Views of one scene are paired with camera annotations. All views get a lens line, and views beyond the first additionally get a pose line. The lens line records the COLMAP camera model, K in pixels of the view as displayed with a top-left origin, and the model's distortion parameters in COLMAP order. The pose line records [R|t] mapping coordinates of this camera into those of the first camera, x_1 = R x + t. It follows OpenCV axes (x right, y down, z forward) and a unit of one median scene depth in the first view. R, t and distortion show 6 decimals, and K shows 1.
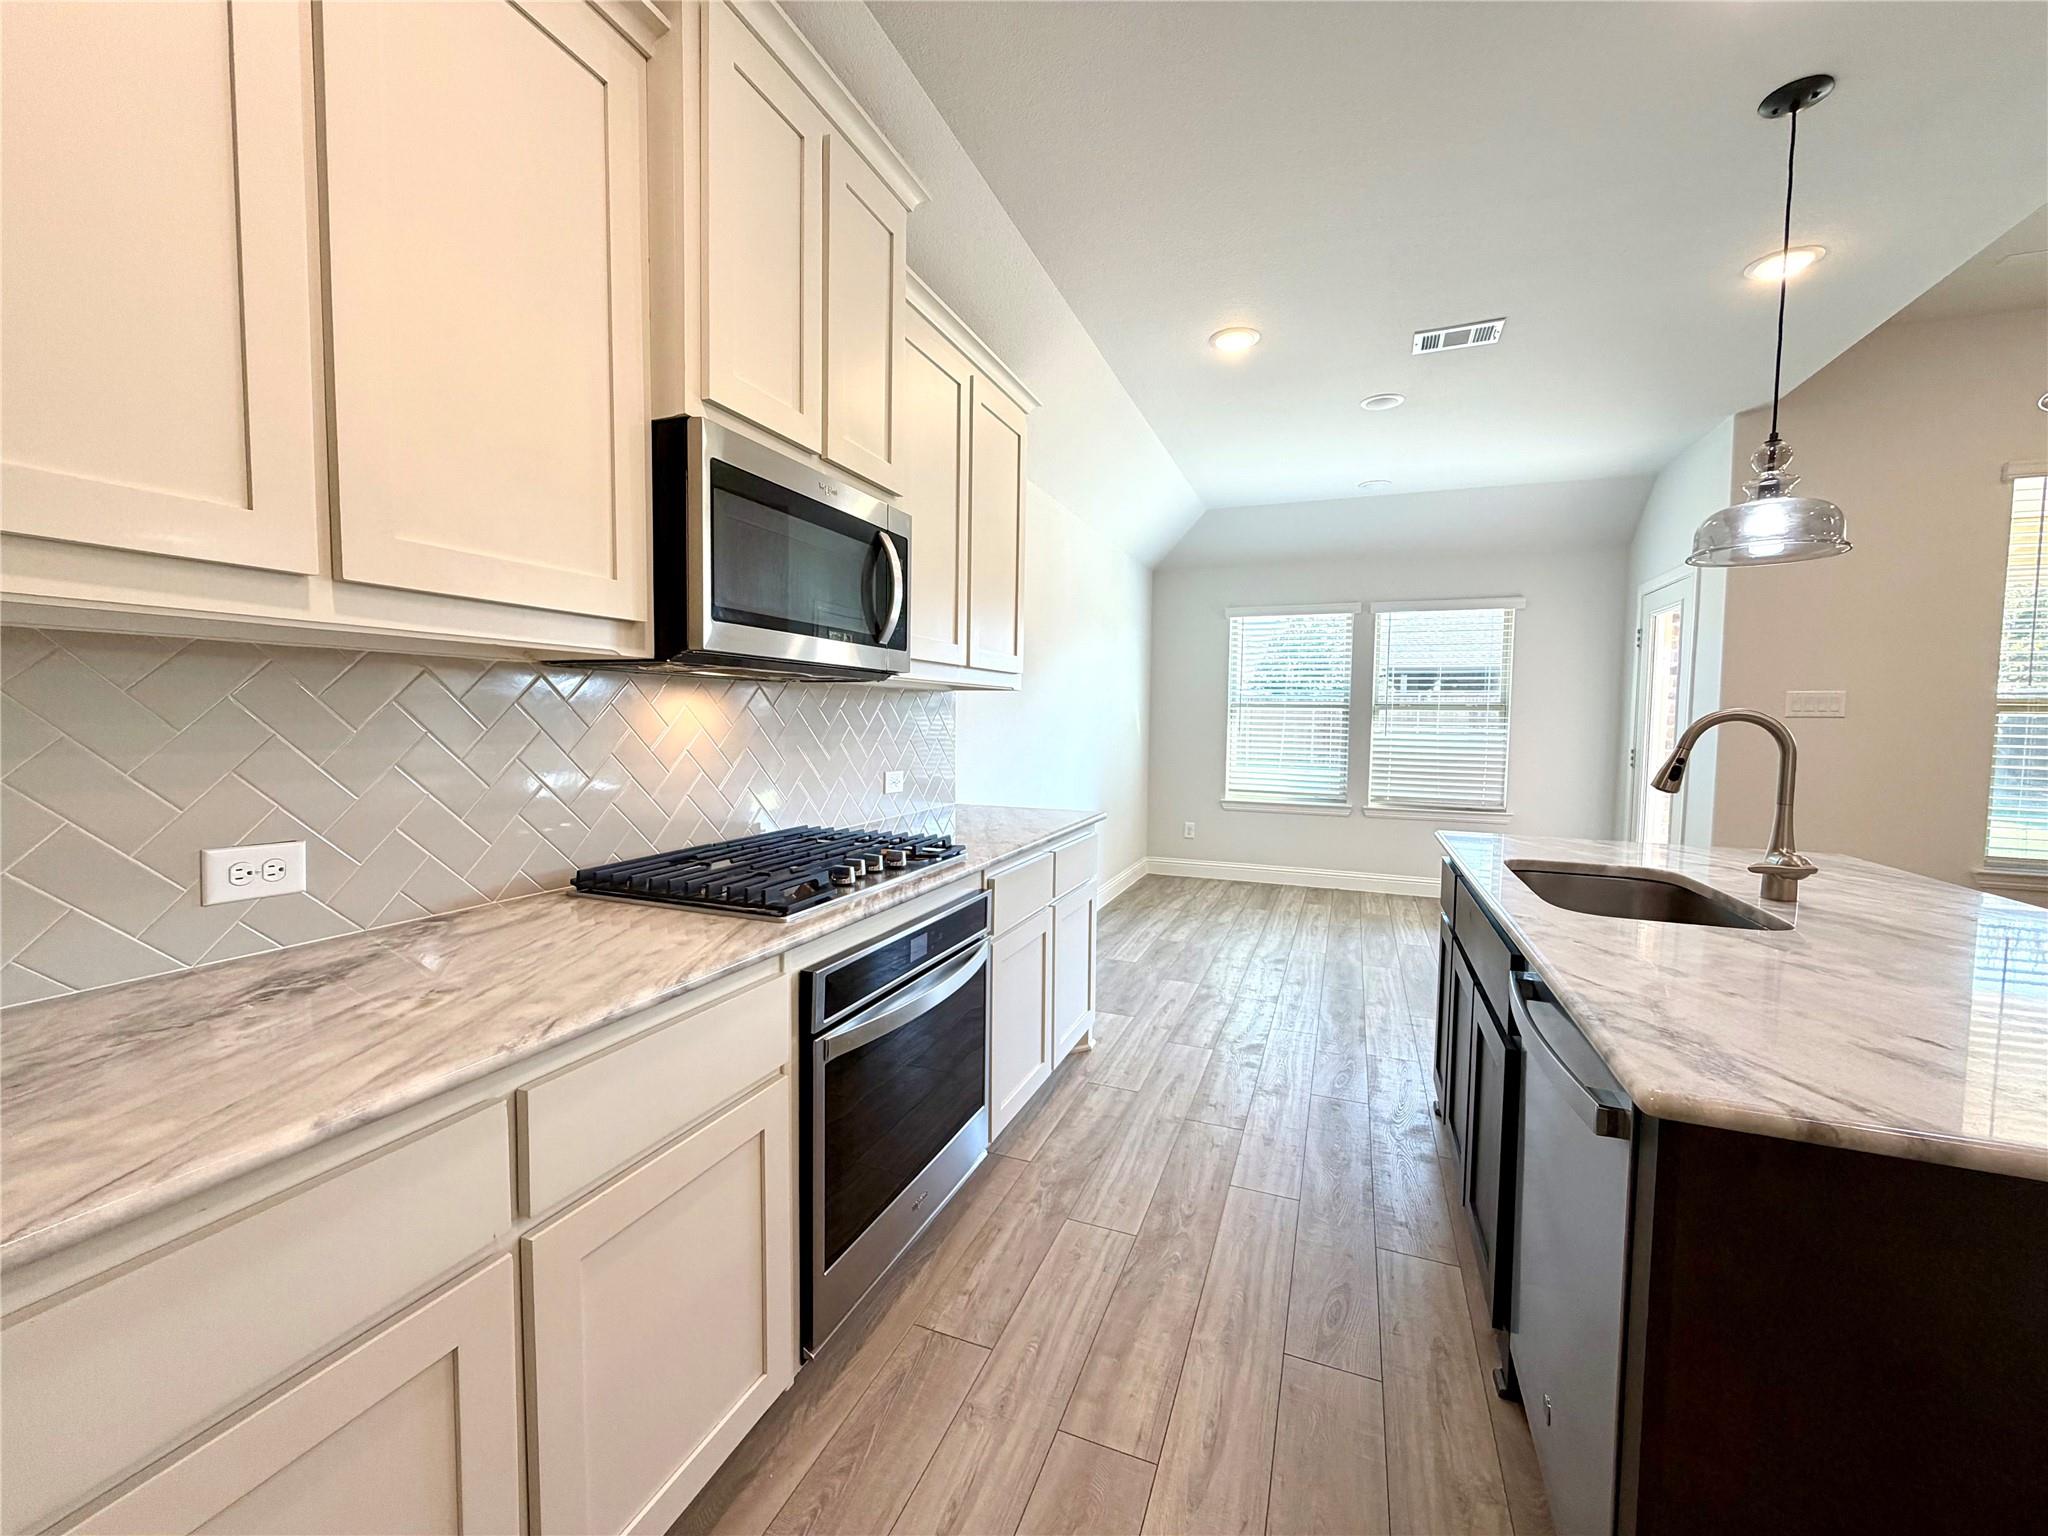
lens RADIAL K [[824.7, 0, 1028.9], [0, 824.7, 789.0], [0, 0, 1]] dist [-0.001175, 0.000627]
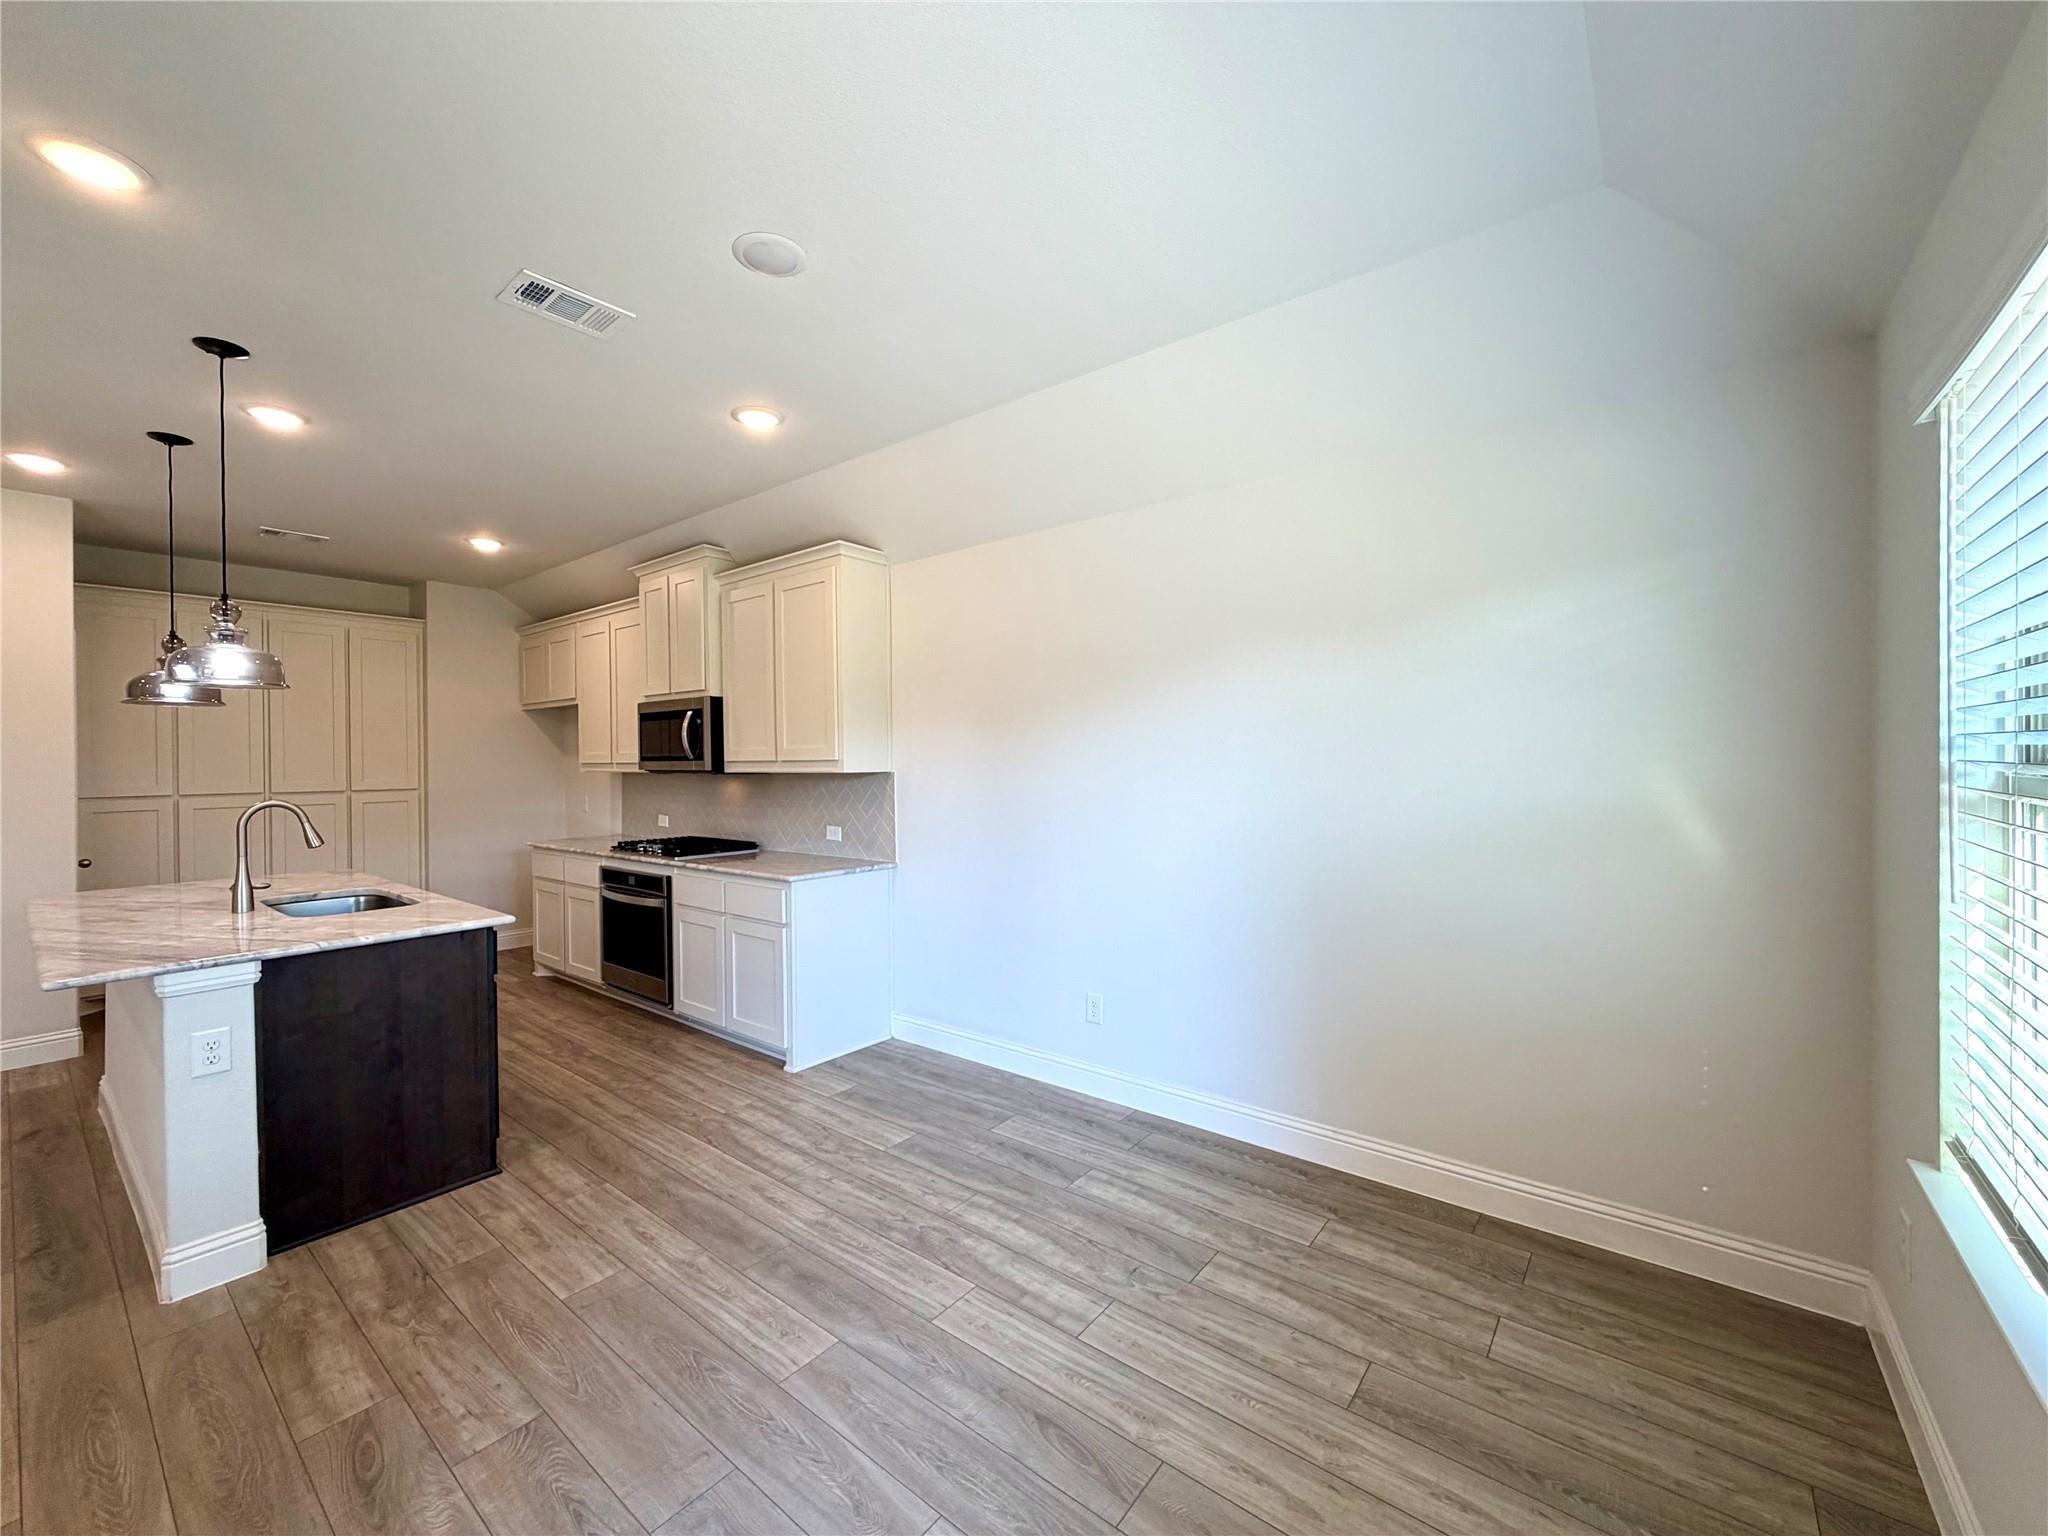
lens RADIAL K [[824.7, 0, 1018.3], [0, 824.7, 764.7], [0, 0, 1]] dist [-0.001175, 0.000627]
pose [[-0.304378, -0.020286, -0.952335, 1.564654], [-0.091221, 0.995799, 0.007944, -0.234905], [0.948173, 0.089291, -0.304950, 2.291039]]
